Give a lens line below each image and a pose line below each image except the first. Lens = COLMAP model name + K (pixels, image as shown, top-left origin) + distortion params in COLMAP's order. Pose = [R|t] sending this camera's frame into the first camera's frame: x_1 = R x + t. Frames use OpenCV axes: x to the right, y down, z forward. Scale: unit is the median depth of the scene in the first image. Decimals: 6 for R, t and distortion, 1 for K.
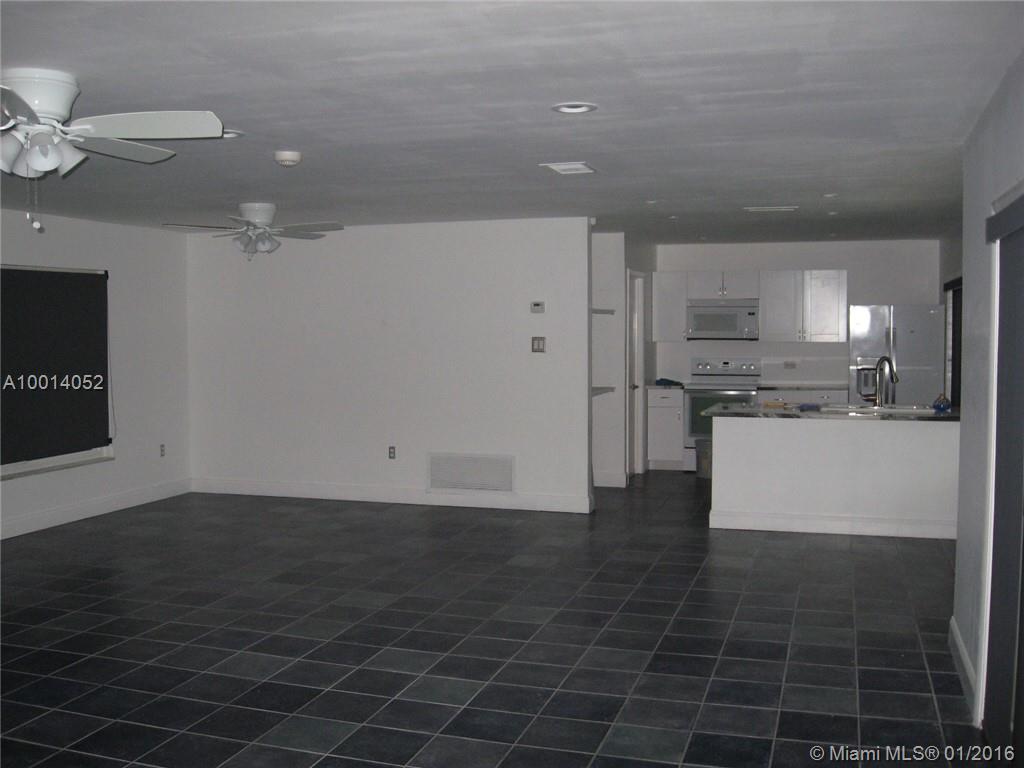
lens RADIAL K [[1061.5, 0, 501.6], [0, 1061.5, 386.3], [0, 0, 1]] dist [-0.112211, 0.000000]
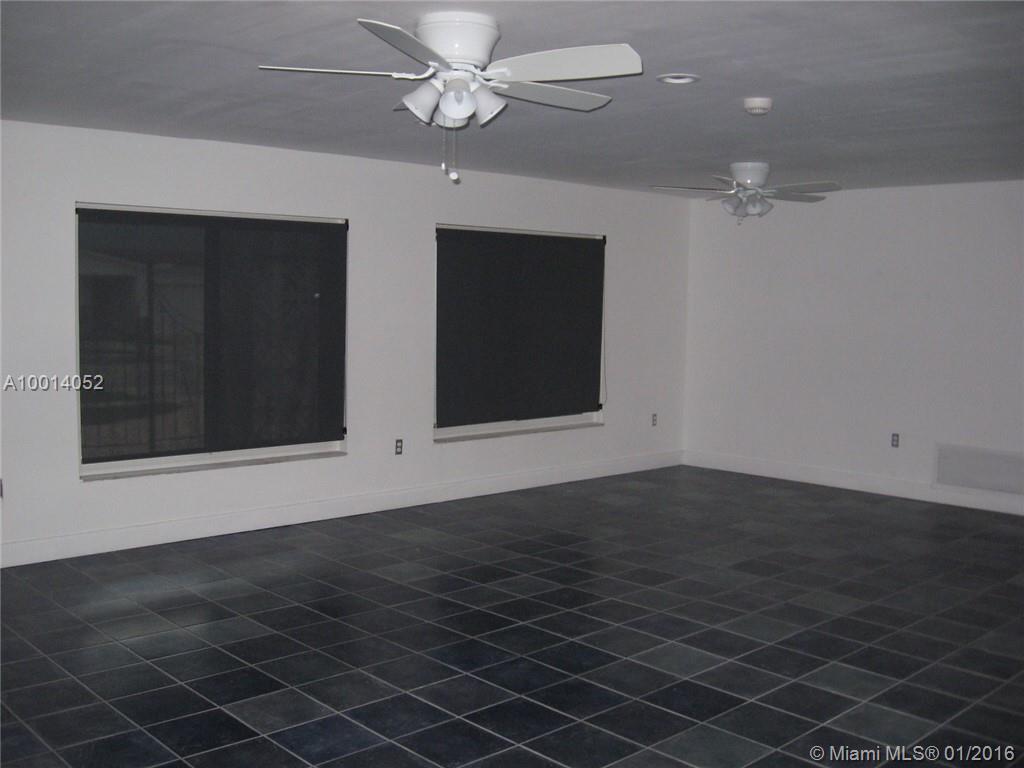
lens RADIAL K [[1061.5, 0, 509.3], [0, 1061.5, 388.2], [0, 0, 1]] dist [-0.112211, 0.000000]
pose [[0.876318, 0.060508, -0.477918, 0.051612], [-0.048369, 0.998119, 0.037679, 0.000966], [0.479299, -0.009902, 0.877596, 0.106116]]
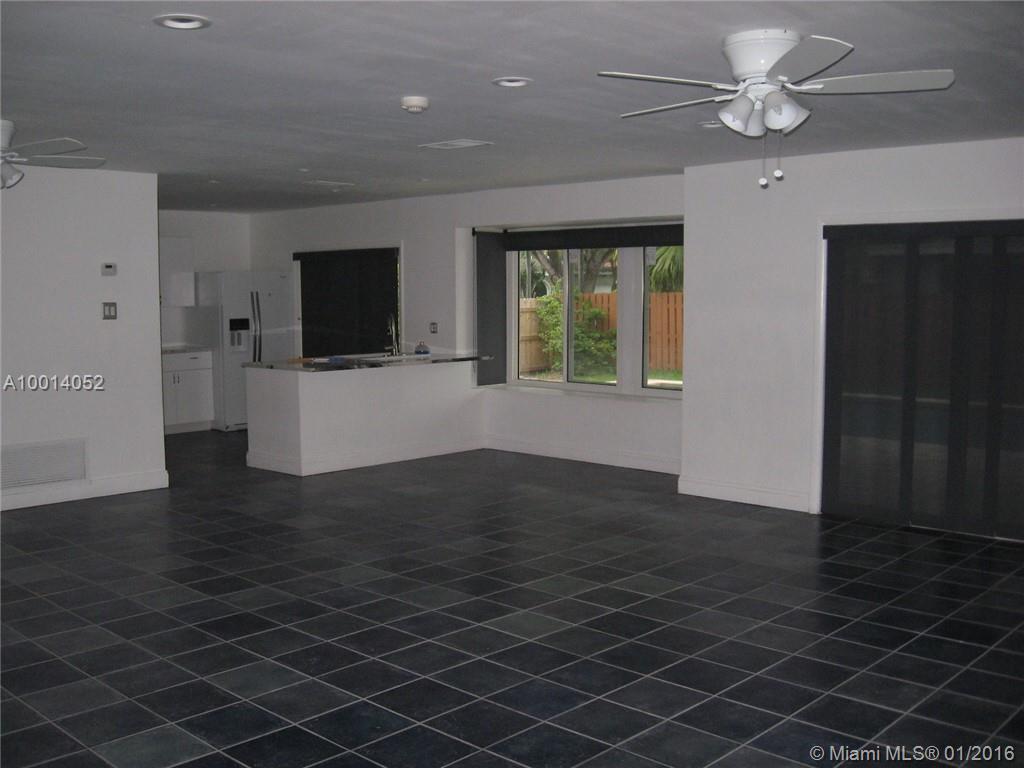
lens RADIAL K [[1061.5, 0, 493.8], [0, 1061.5, 381.8], [0, 0, 1]] dist [-0.112211, 0.000000]
pose [[0.438835, -0.075926, 0.895354, -1.001329], [0.057423, 0.996757, 0.056380, -0.017407], [-0.896731, 0.026672, 0.441772, 0.517155]]
